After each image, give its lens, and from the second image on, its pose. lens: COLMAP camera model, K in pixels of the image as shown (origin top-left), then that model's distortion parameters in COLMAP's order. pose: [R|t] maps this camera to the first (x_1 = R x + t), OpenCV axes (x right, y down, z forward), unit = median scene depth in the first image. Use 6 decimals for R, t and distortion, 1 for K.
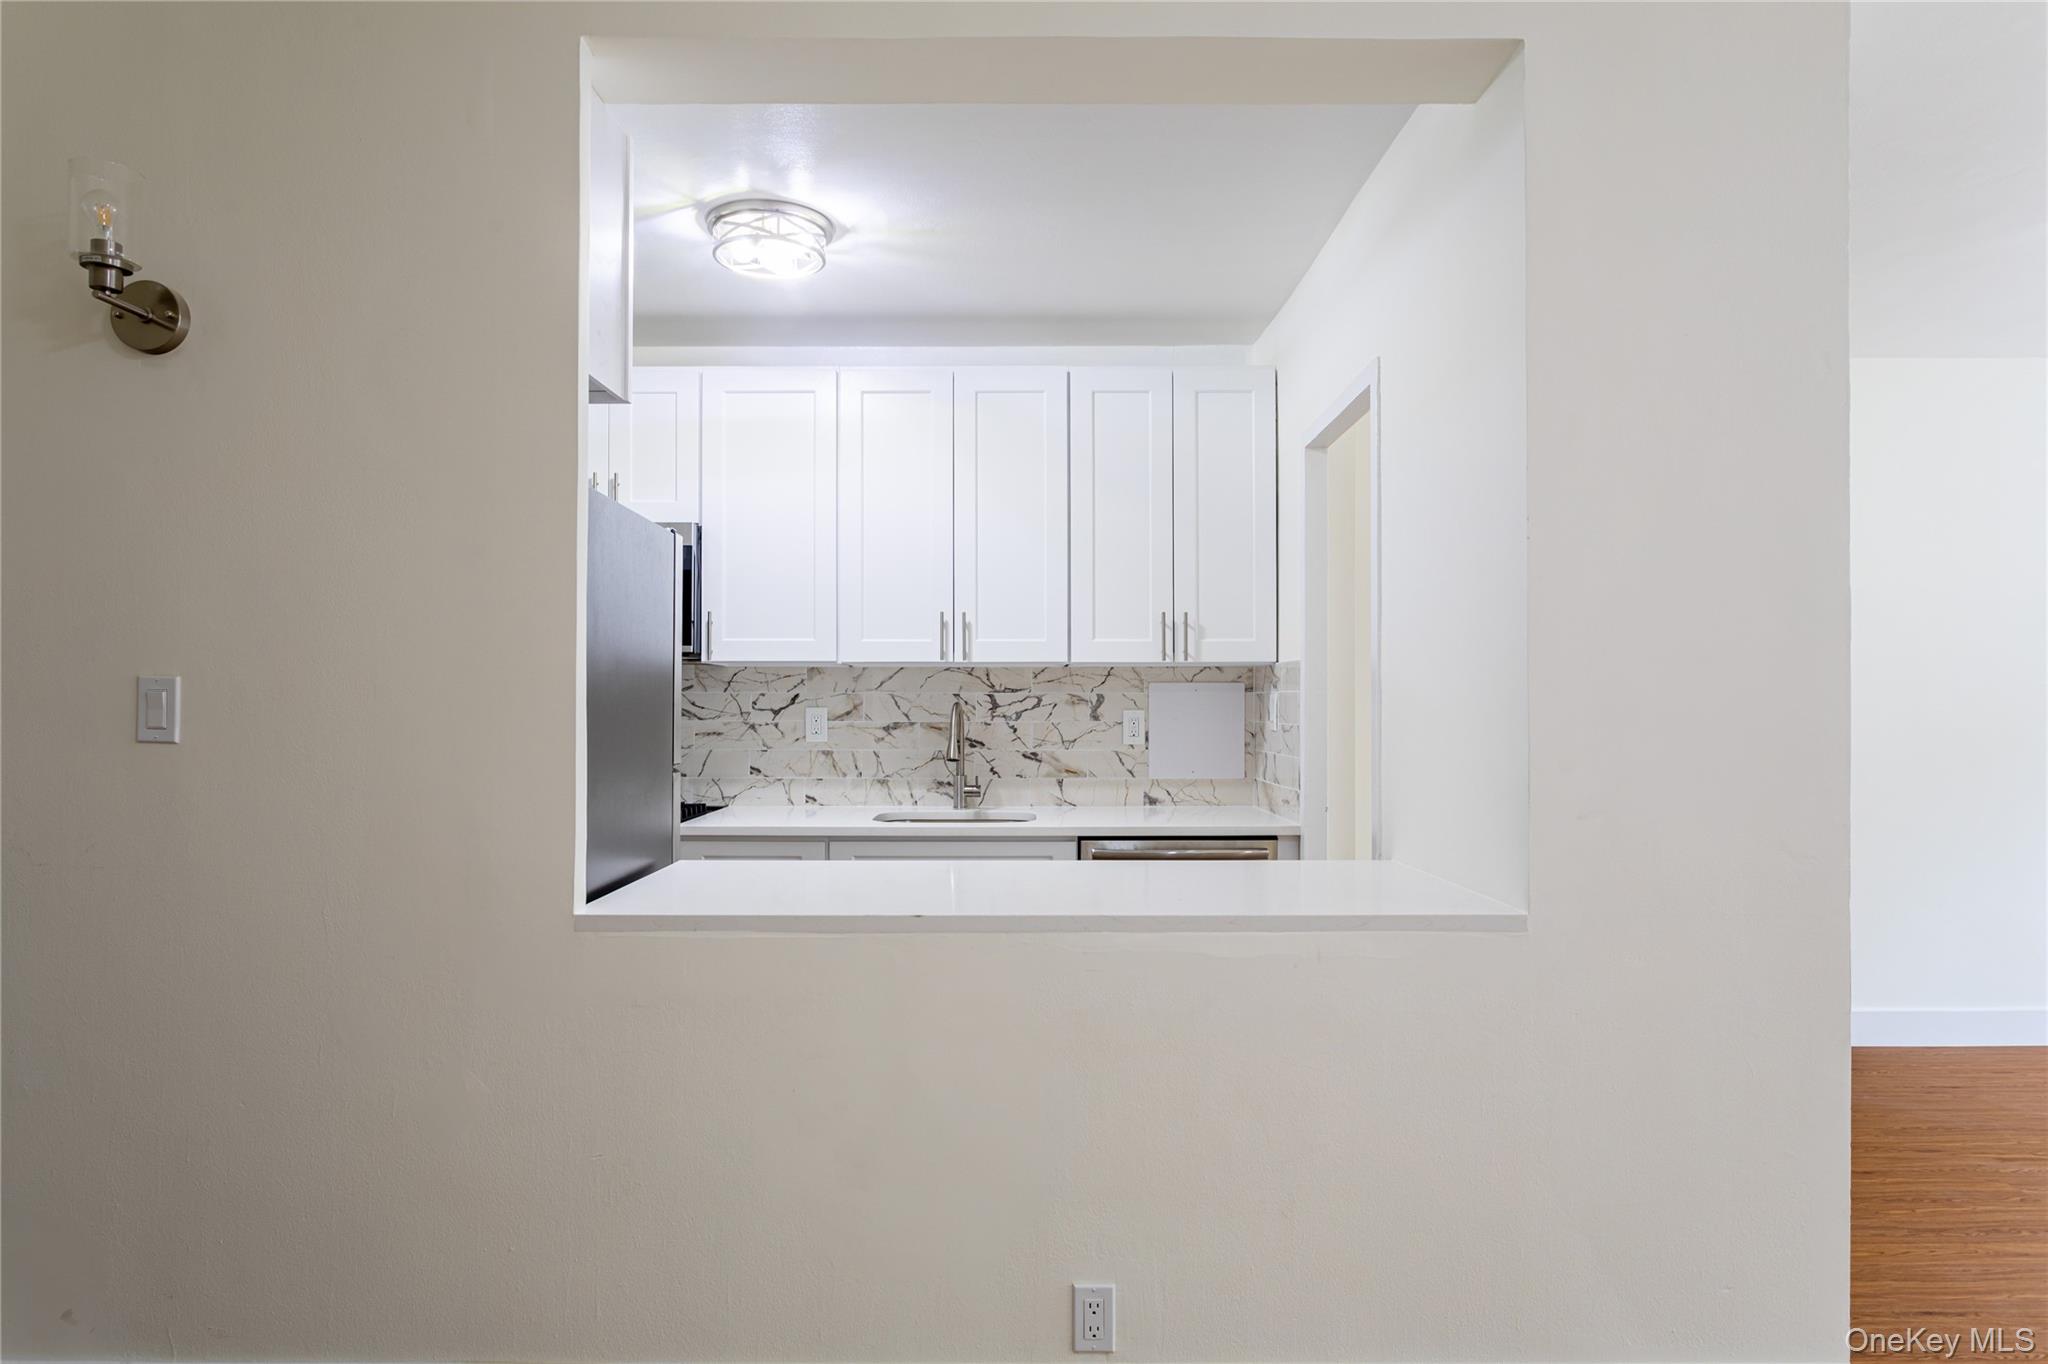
lens RADIAL K [[1194.5, 0, 1017.1], [0, 1194.5, 698.6], [0, 0, 1]] dist [-0.012917, 0.004927]
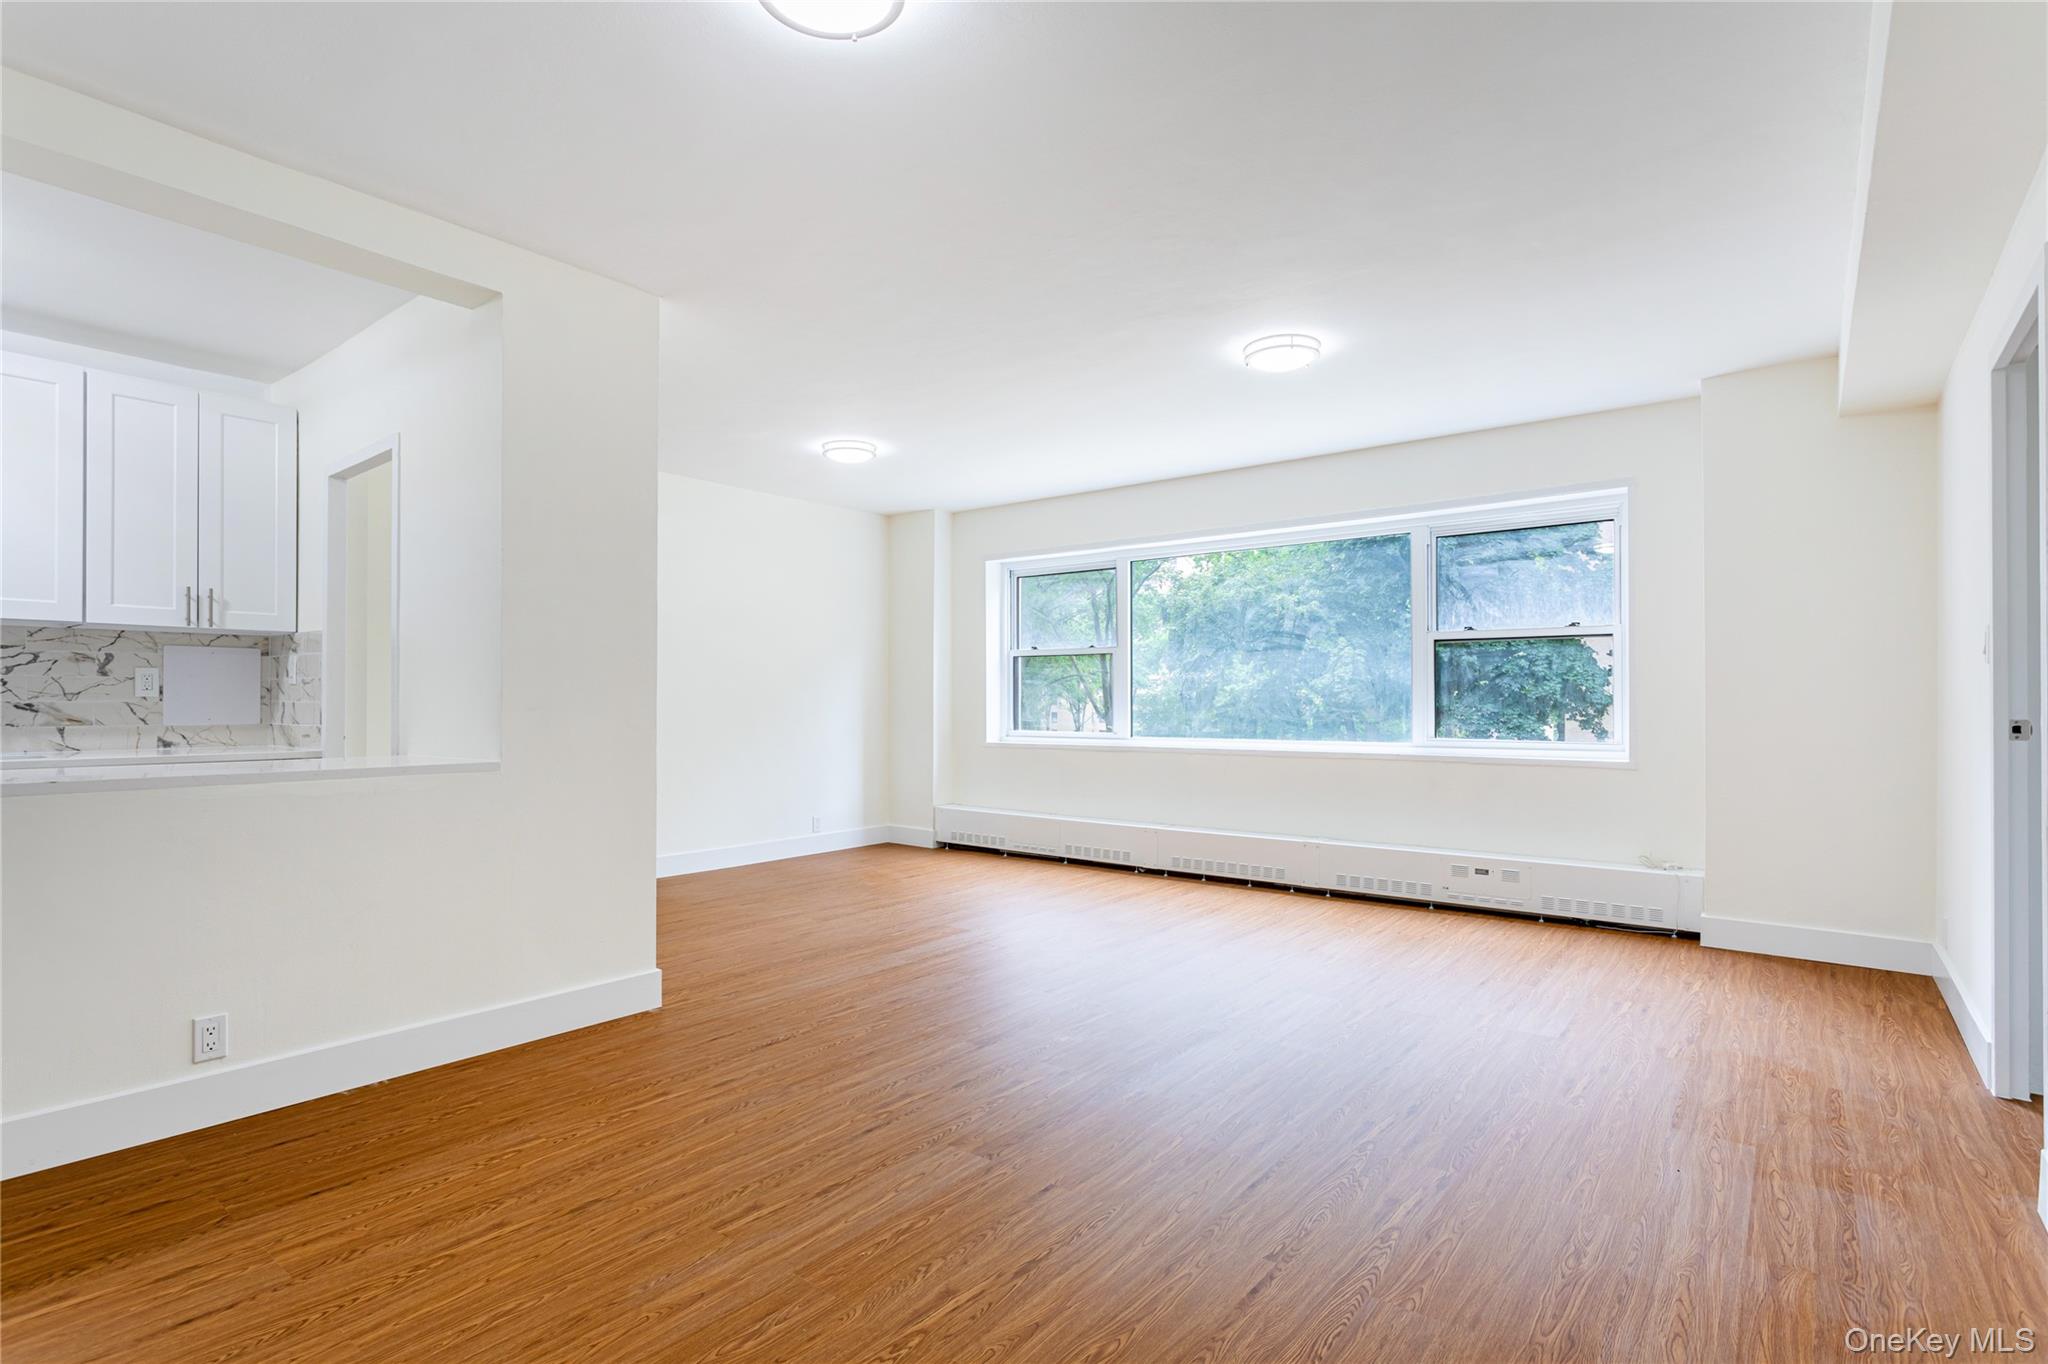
lens RADIAL K [[999.4, 0, 1021.8], [0, 999.4, 695.2], [0, 0, 1]] dist [-0.012341, 0.004061]
pose [[0.617470, 0.006661, 0.786566, -0.140153], [-0.005196, 0.999977, -0.004390, 0.036643], [-0.786577, -0.001376, 0.617491, -0.287917]]
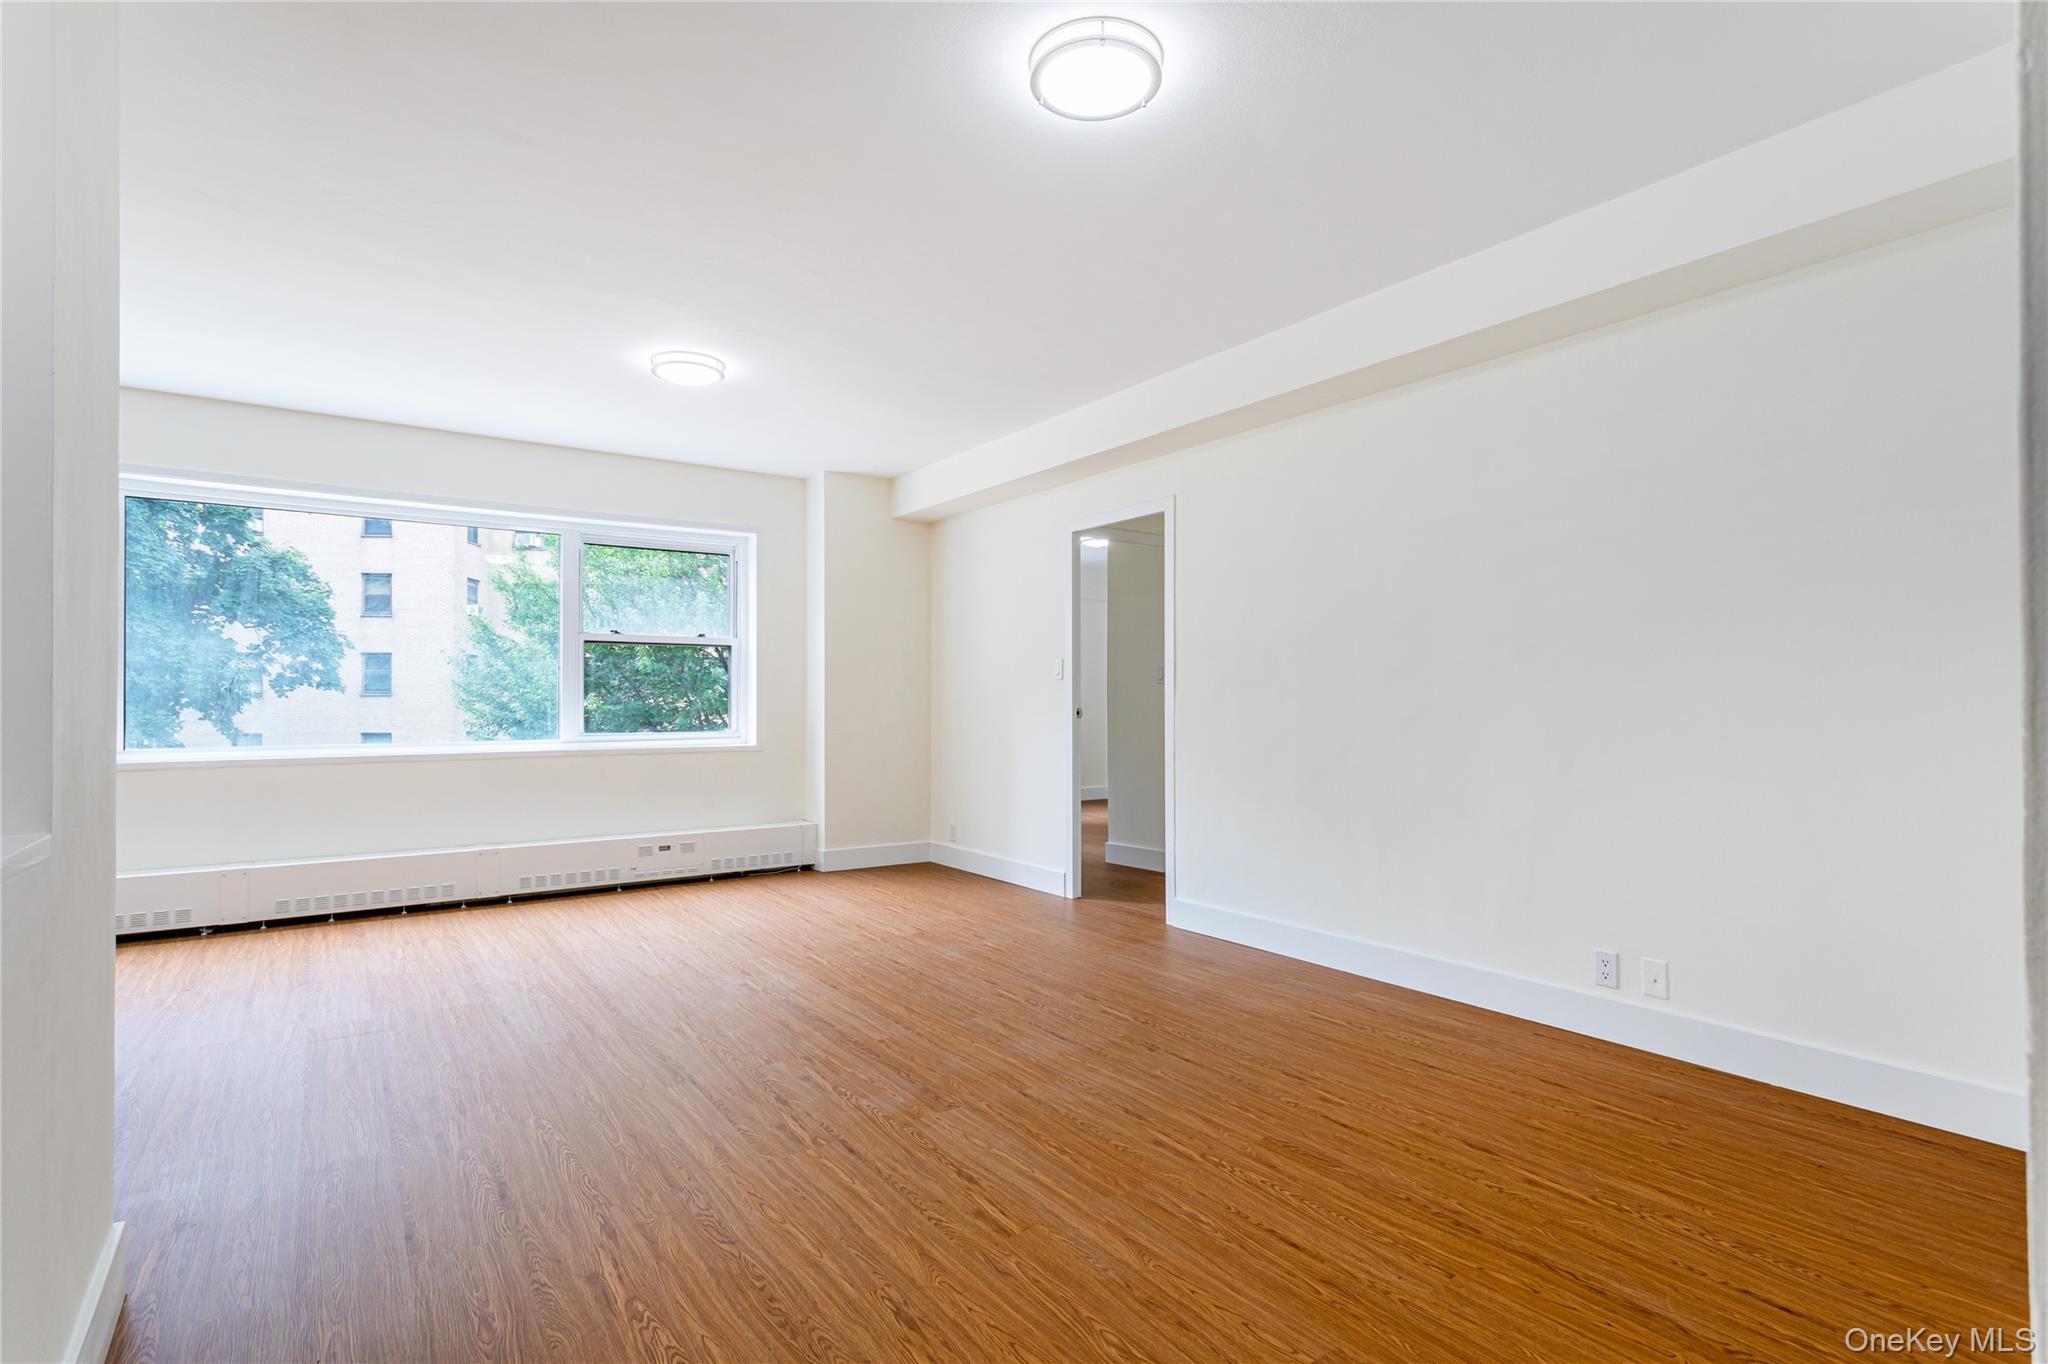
lens RADIAL K [[985.9, 0, 1014.6], [0, 985.9, 698.4], [0, 0, 1]] dist [0.002666, 0.001465]
pose [[-0.571297, 0.001360, 0.820742, -0.240614], [-0.002415, 0.999992, -0.003338, 0.038770], [-0.820740, -0.003889, -0.571289, 0.399258]]
